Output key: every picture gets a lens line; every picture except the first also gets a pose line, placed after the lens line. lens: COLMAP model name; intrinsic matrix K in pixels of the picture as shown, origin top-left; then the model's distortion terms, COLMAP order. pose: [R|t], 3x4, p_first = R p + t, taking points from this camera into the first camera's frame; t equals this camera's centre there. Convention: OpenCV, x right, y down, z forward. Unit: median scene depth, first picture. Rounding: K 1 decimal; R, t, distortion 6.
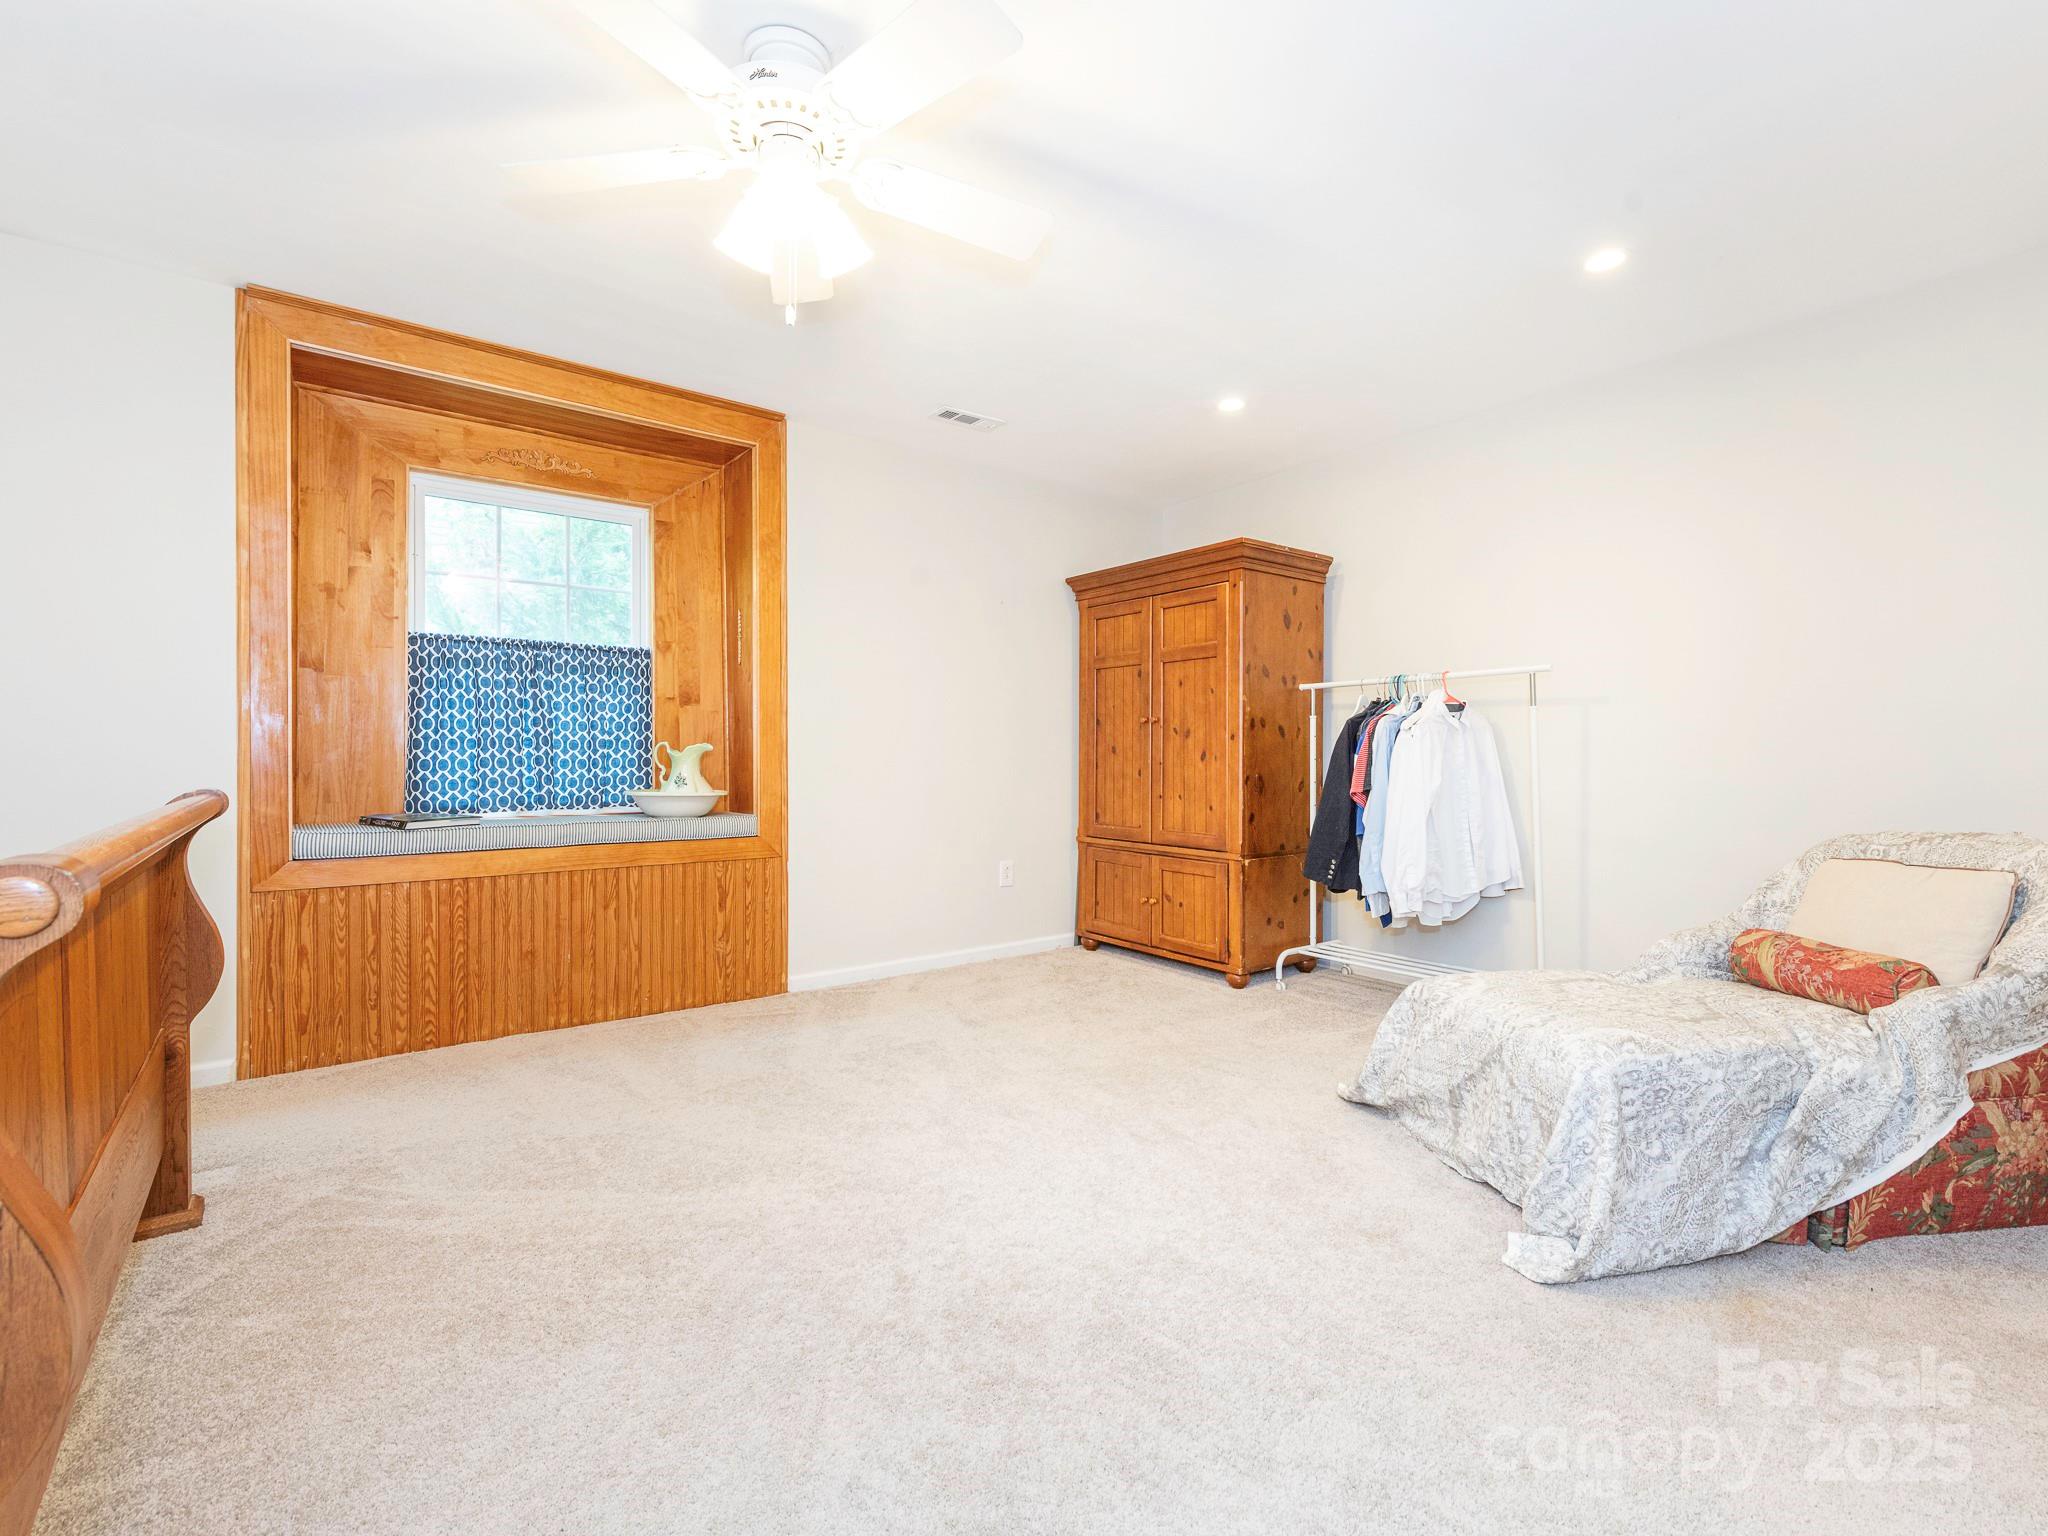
lens RADIAL K [[915.5, 0, 1101.1], [0, 915.5, 765.3], [0, 0, 1]] dist [-0.002657, -0.001113]
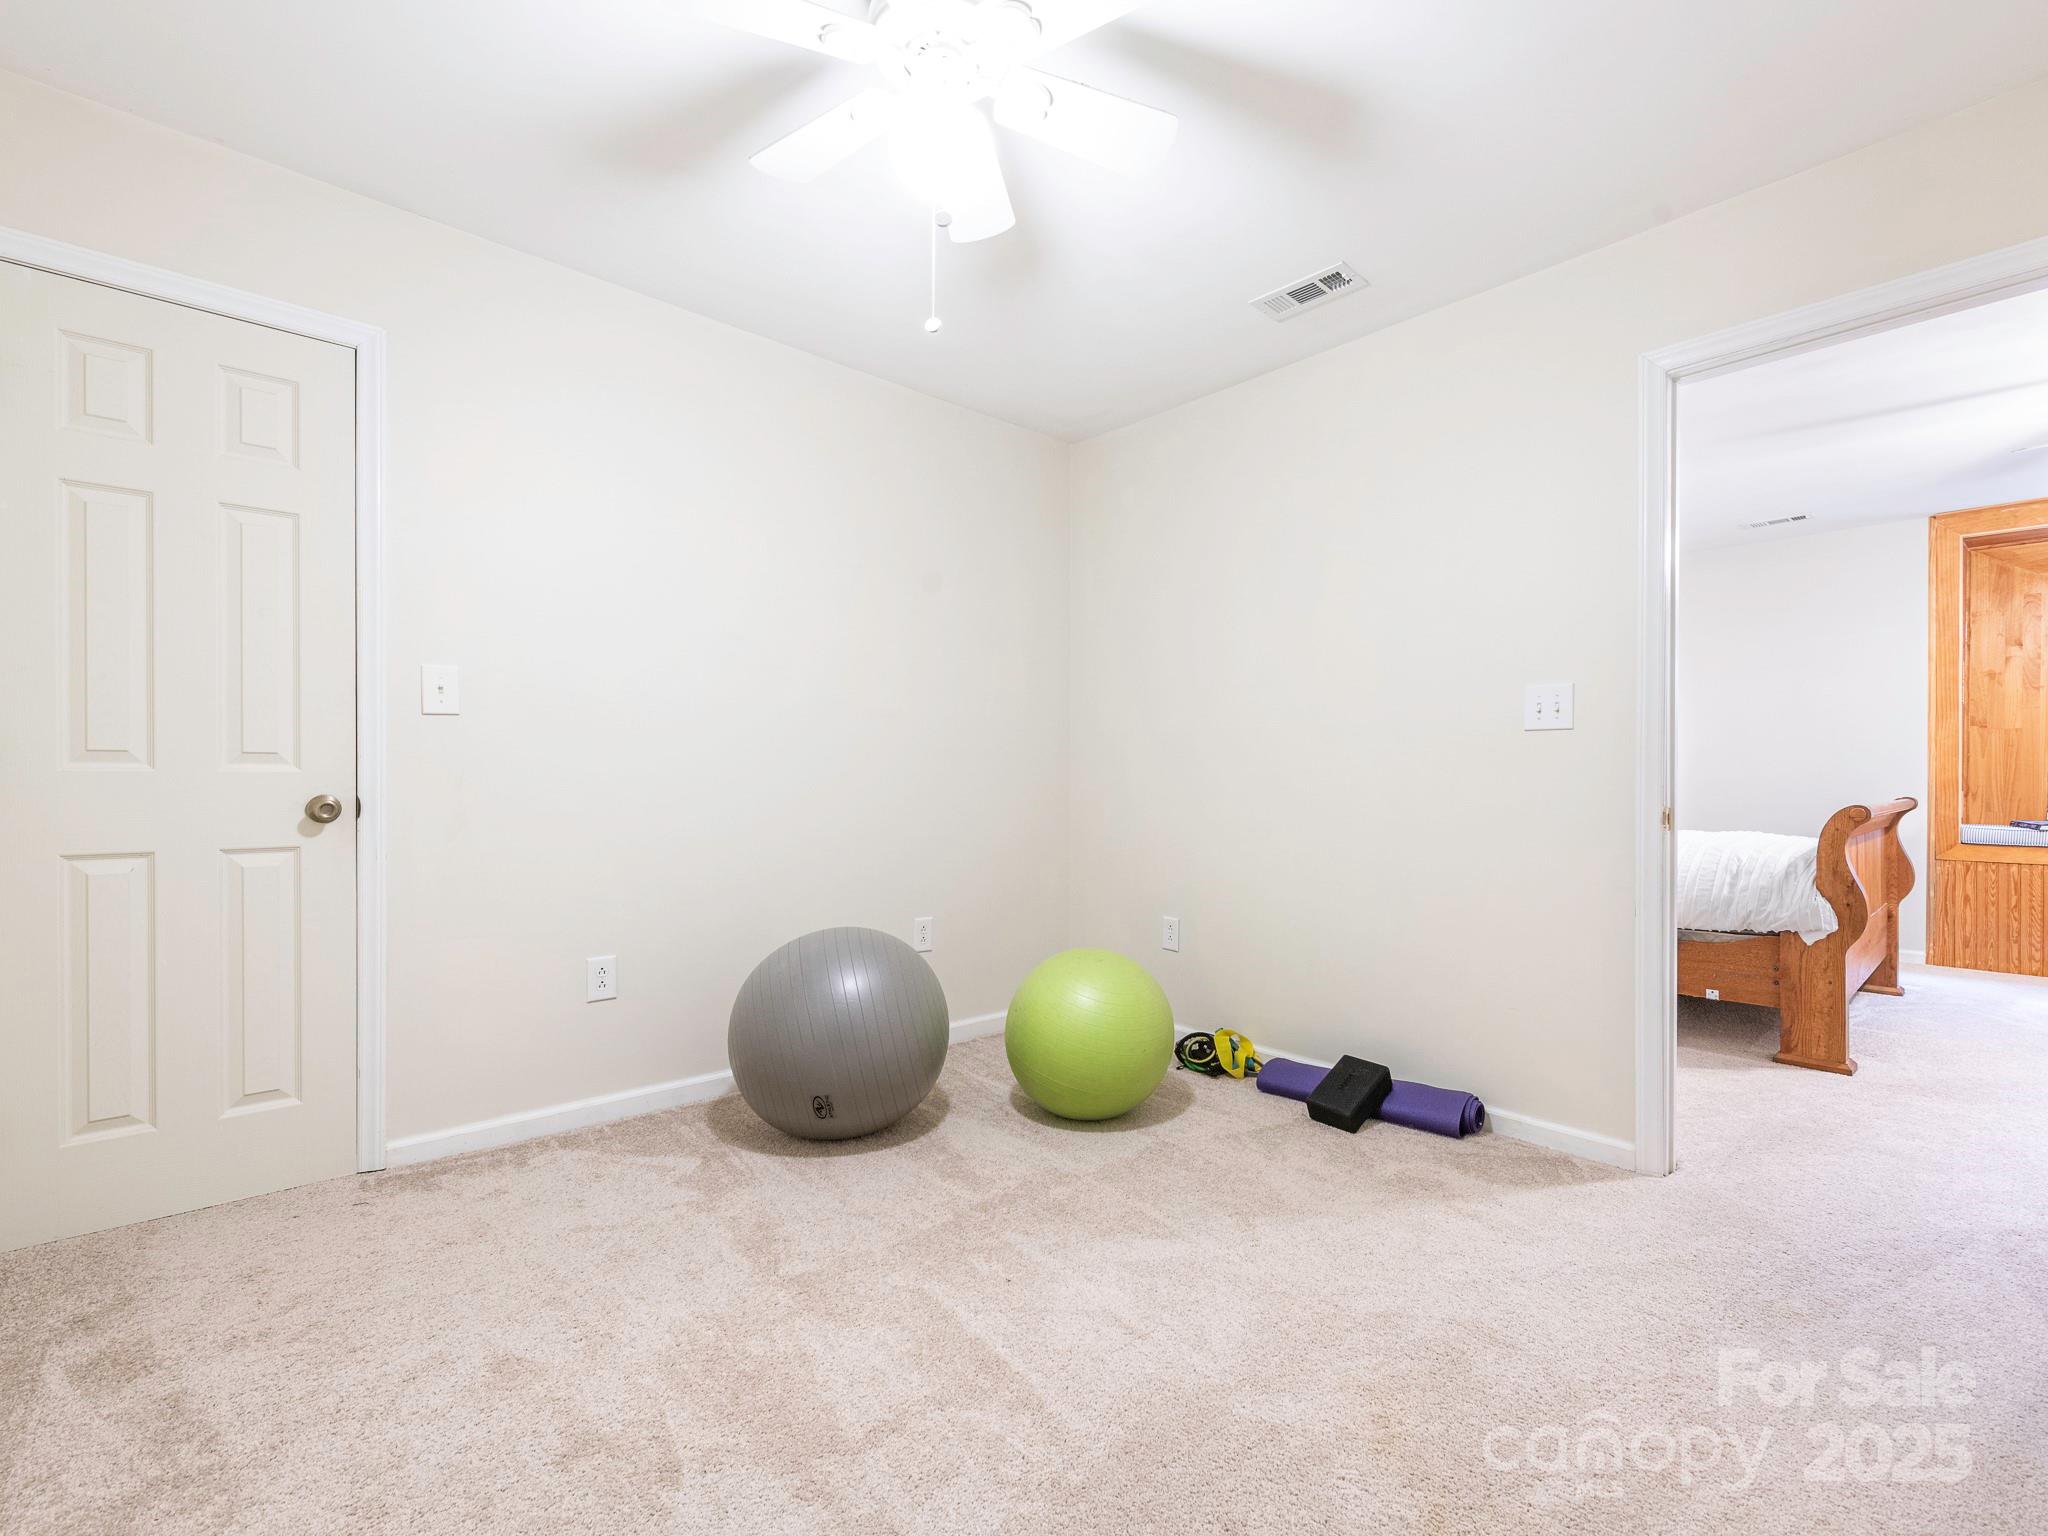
lens RADIAL K [[953.6, 0, 1002.0], [0, 953.6, 785.6], [0, 0, 1]] dist [0.000601, 0.000685]
pose [[0.031432, 0.004431, -0.999496, 0.790244], [-0.006734, 0.999968, 0.004221, 0.001493], [0.999483, 0.006598, 0.031461, -0.796123]]
